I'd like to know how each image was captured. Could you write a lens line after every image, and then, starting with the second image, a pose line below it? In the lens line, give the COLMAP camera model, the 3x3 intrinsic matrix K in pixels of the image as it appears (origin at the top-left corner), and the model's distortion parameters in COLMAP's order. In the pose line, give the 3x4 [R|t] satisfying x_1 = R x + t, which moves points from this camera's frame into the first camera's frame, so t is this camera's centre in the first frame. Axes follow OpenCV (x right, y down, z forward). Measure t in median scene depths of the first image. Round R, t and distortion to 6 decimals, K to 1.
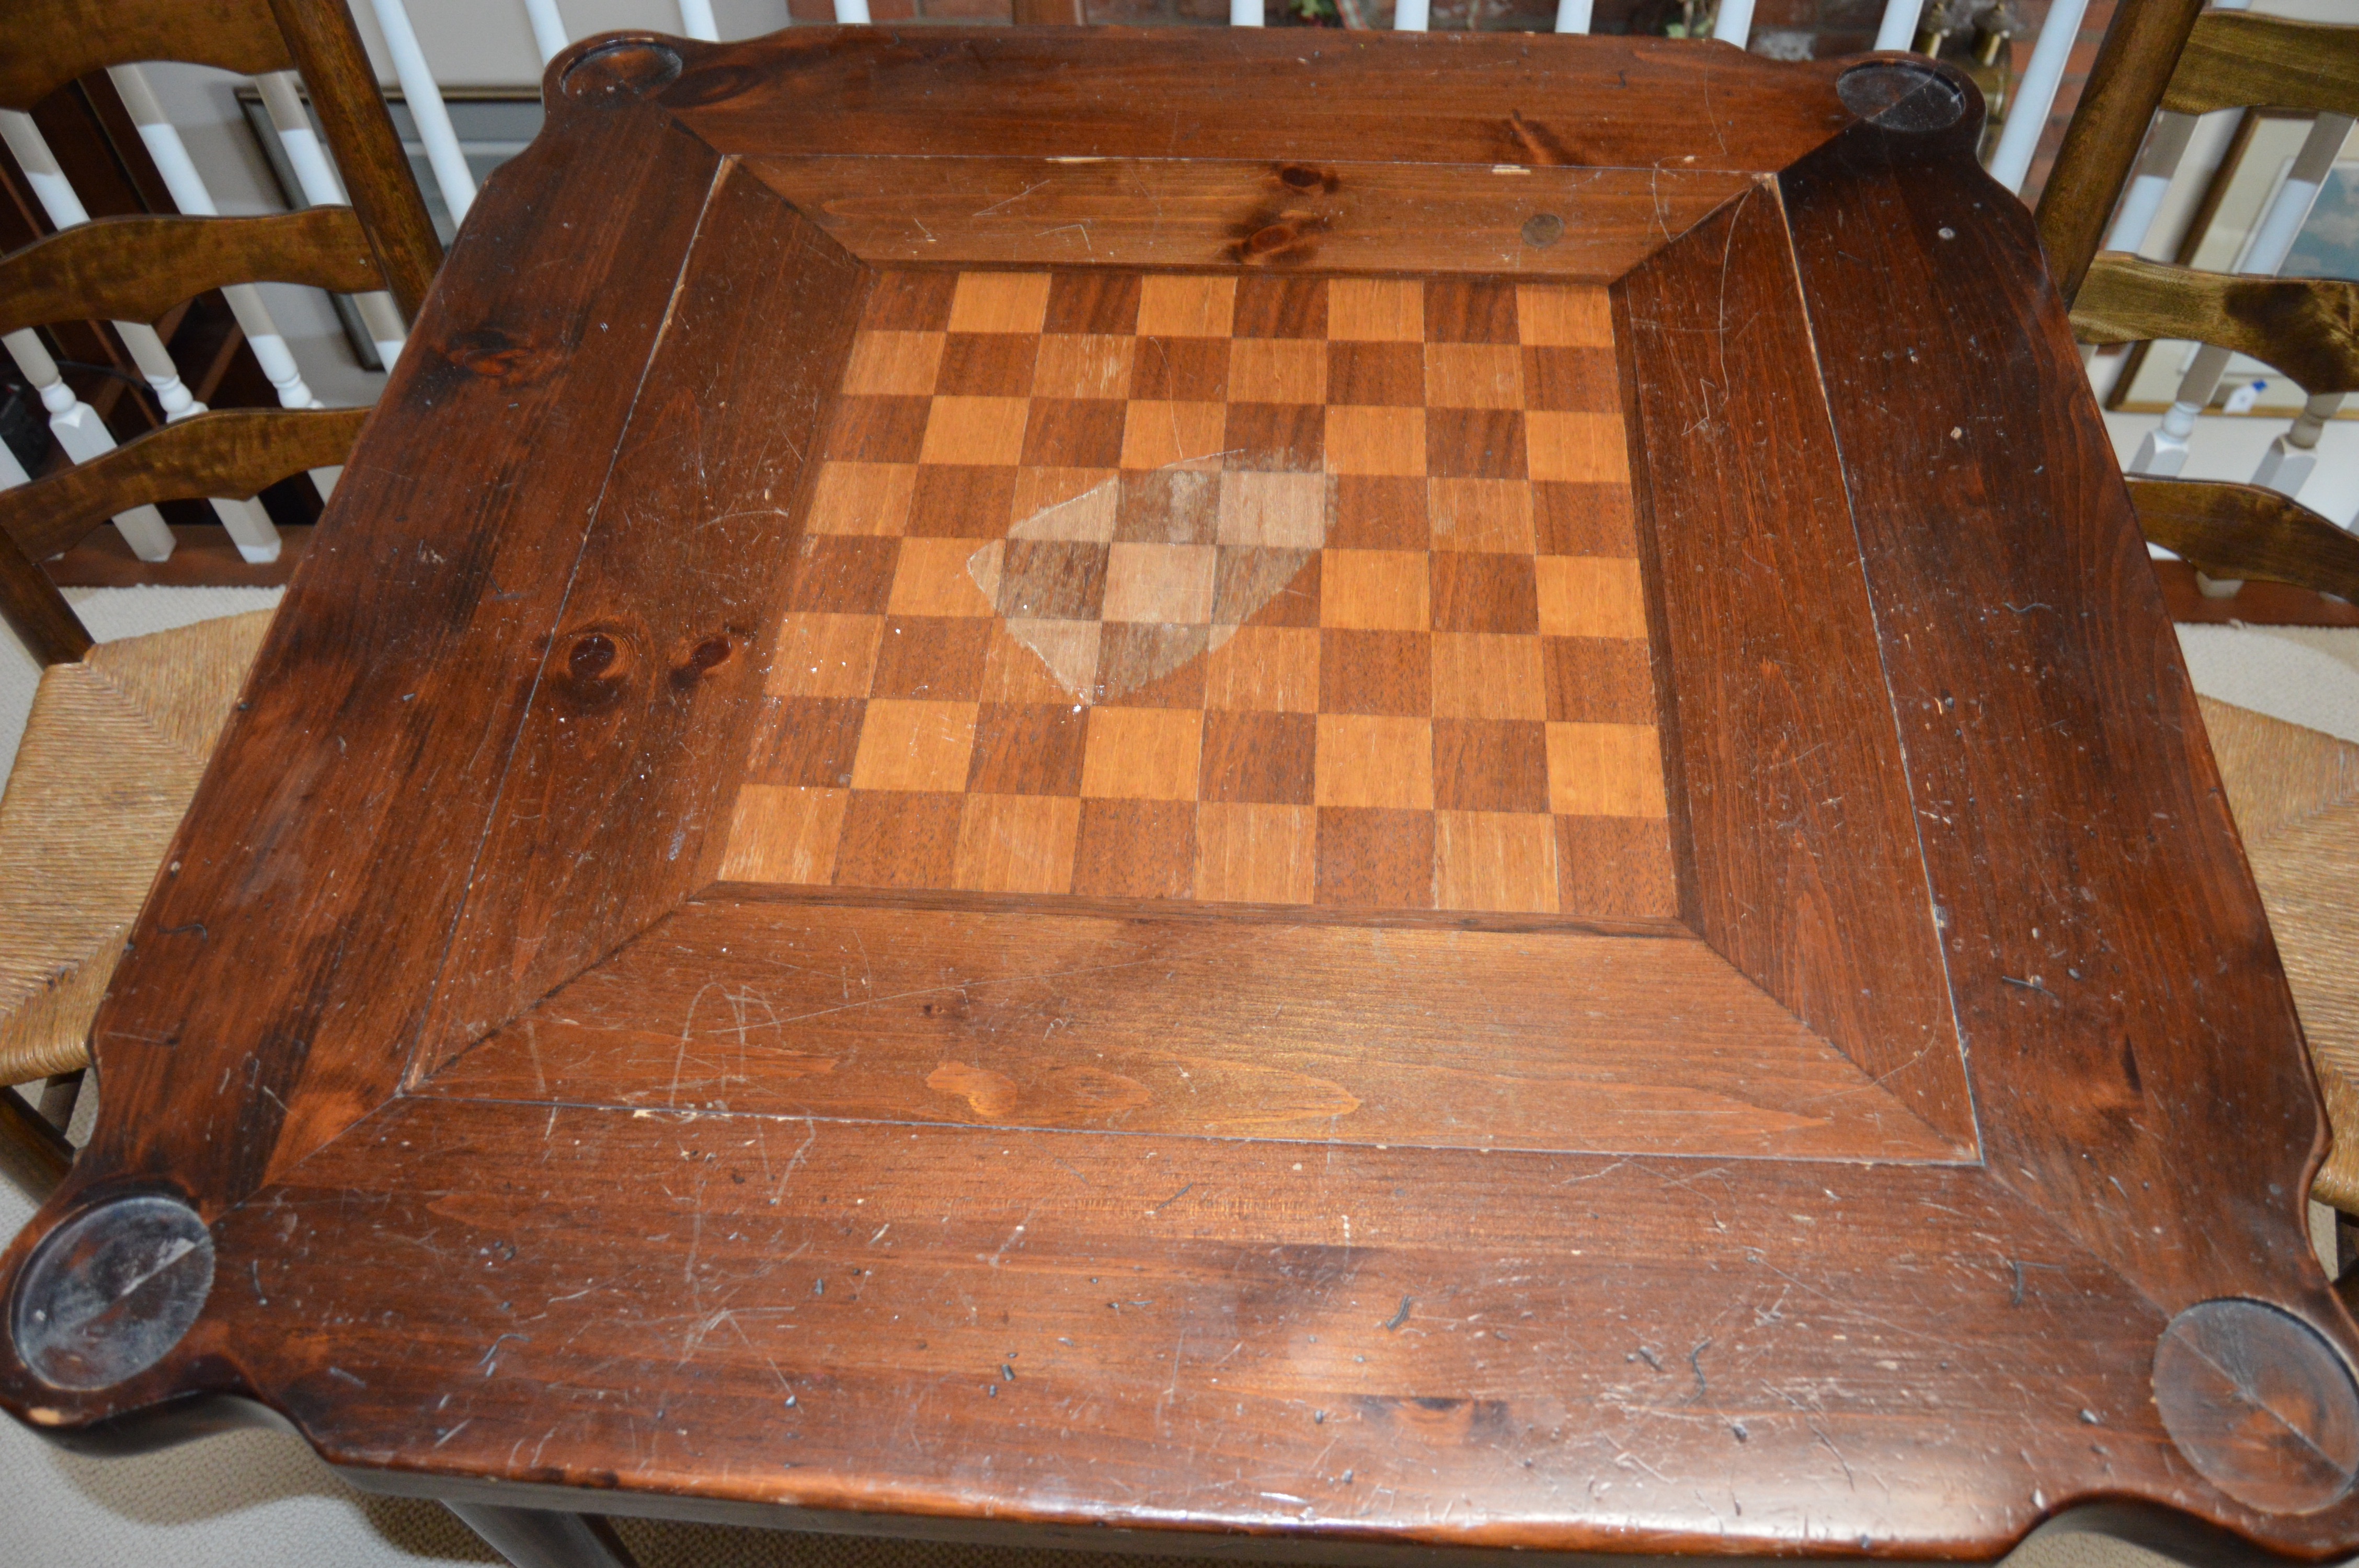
lens RADIAL K [[1826.3, 0, 1179.5], [0, 1826.3, 784.0], [0, 0, 1]] dist [-0.079771, 0.034013]
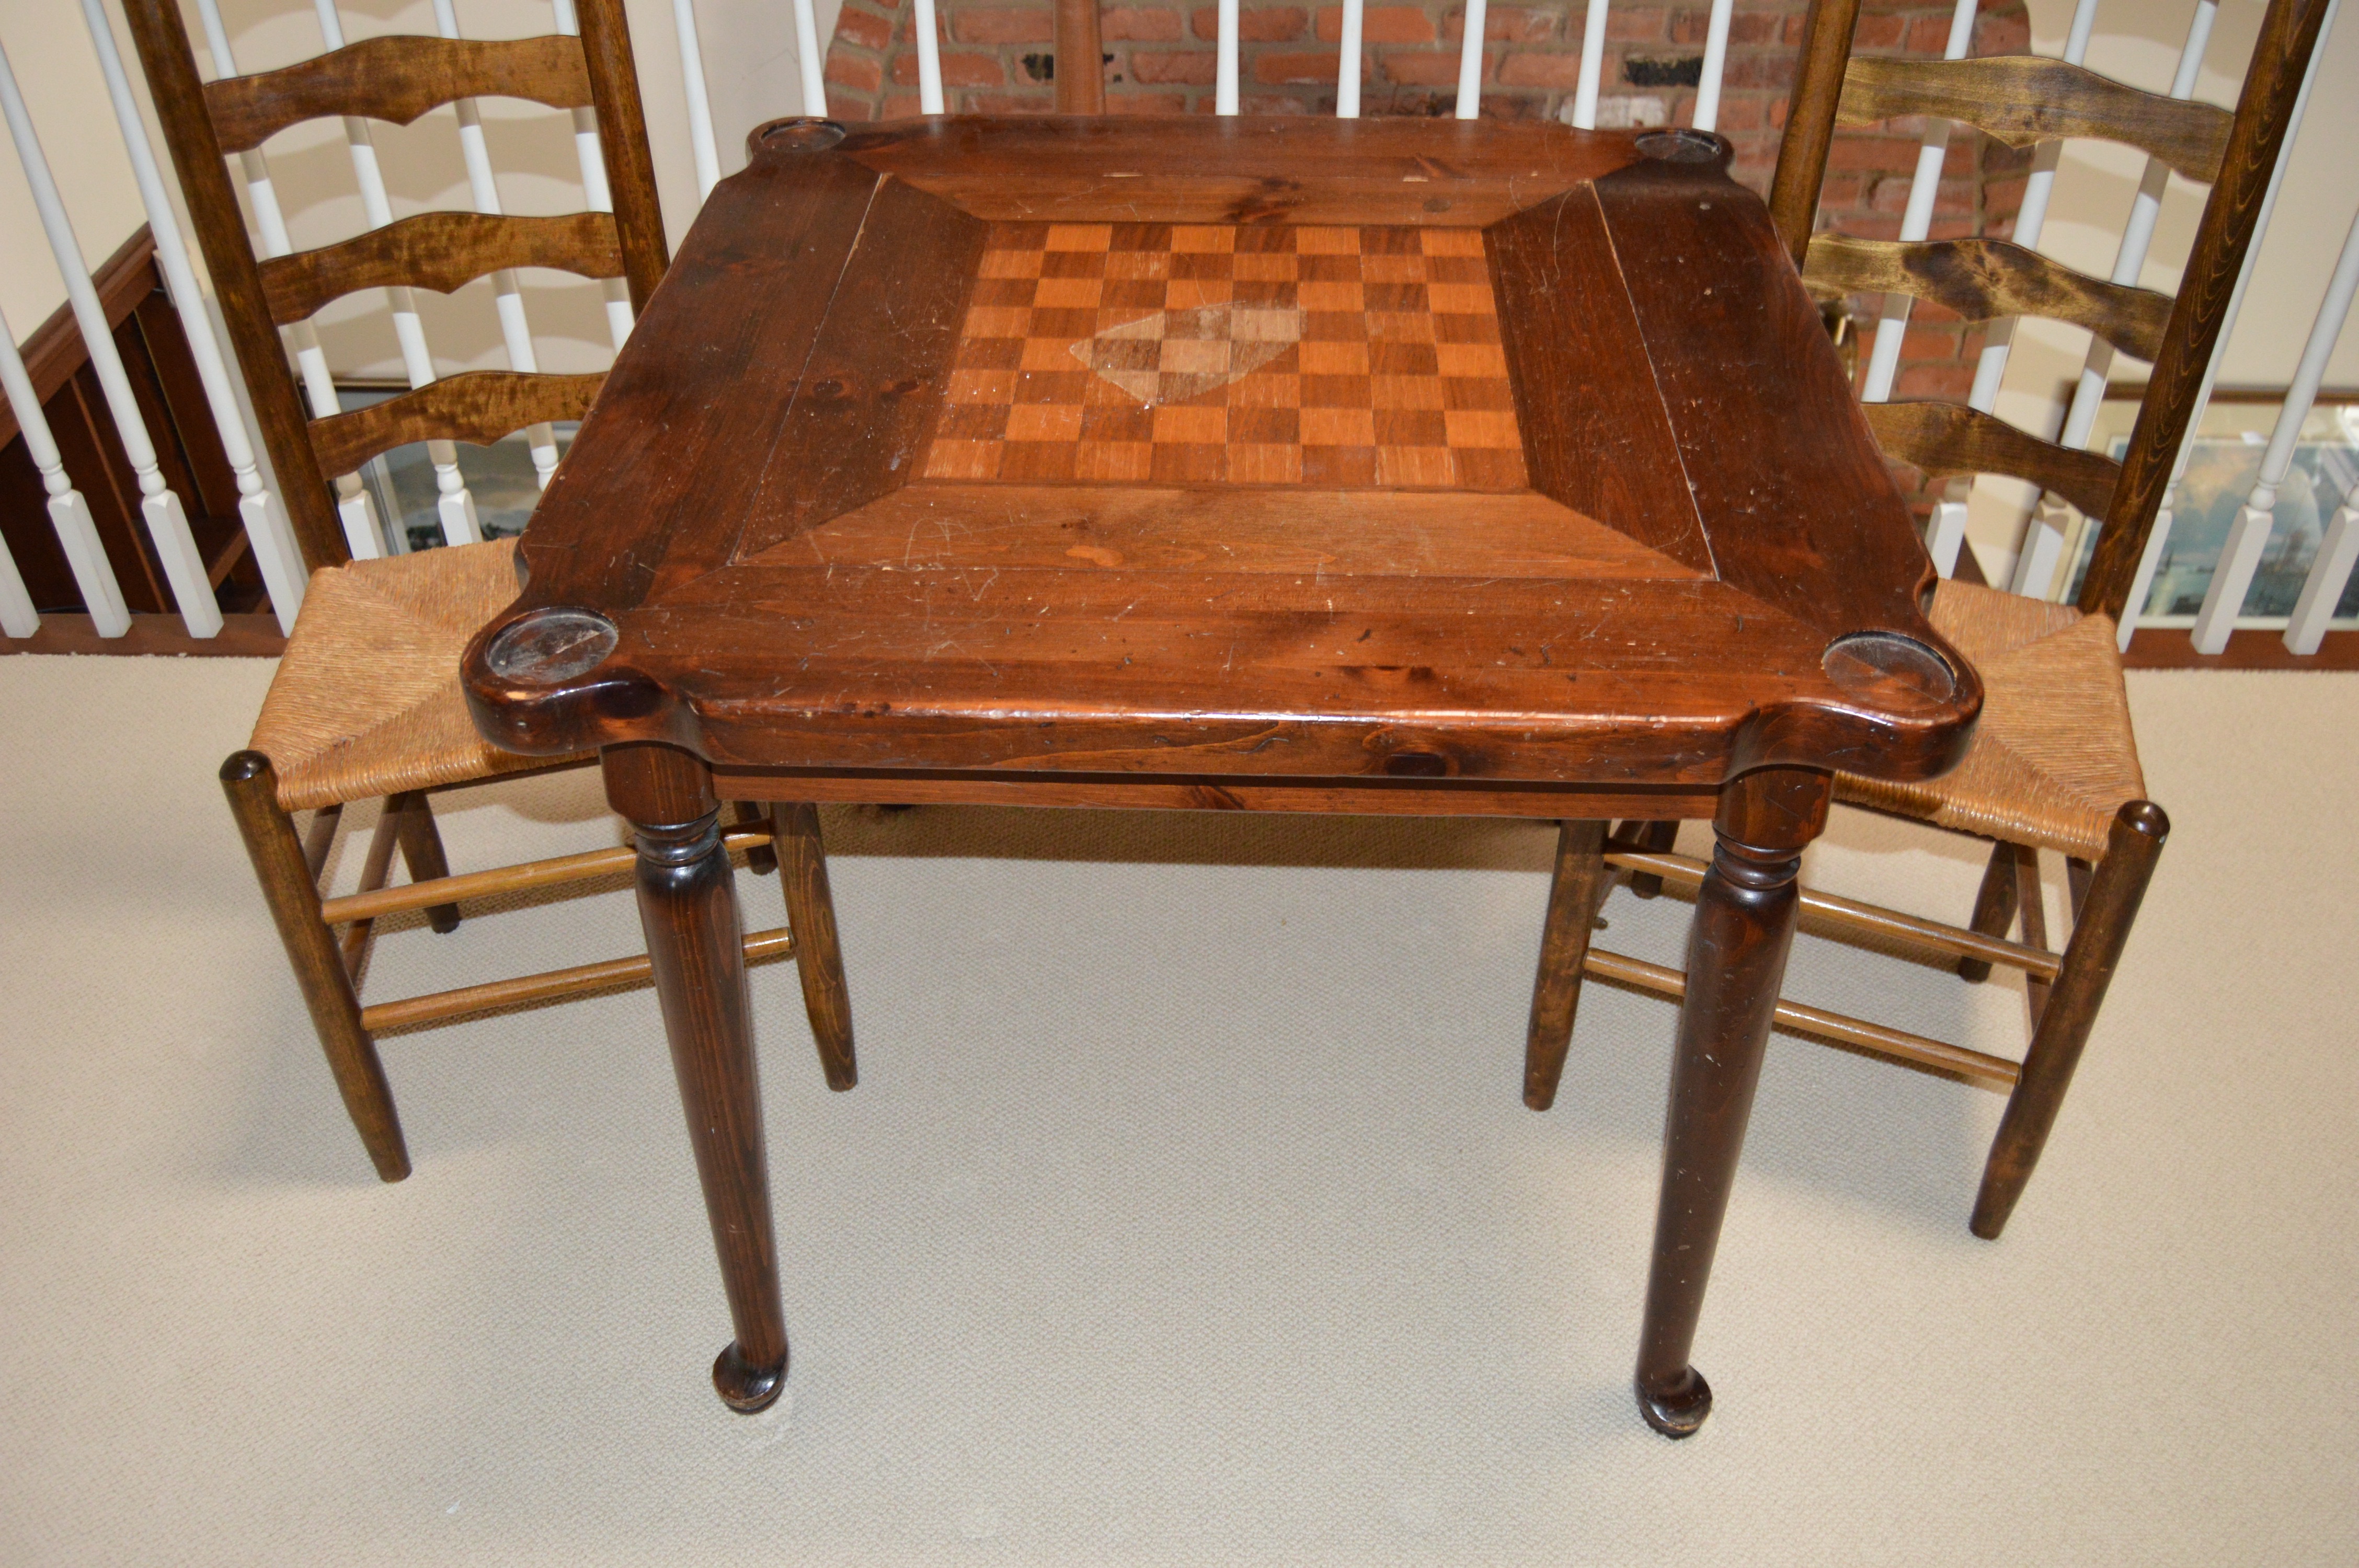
lens RADIAL K [[1934.8, 0, 1205.7], [0, 1934.8, 775.4], [0, 0, 1]] dist [-0.049518, 0.002468]
pose [[0.999021, -0.005945, 0.043846, -0.076559], [0.016601, 0.968904, -0.246879, 0.646393], [-0.041014, 0.247365, 0.968054, -0.505634]]
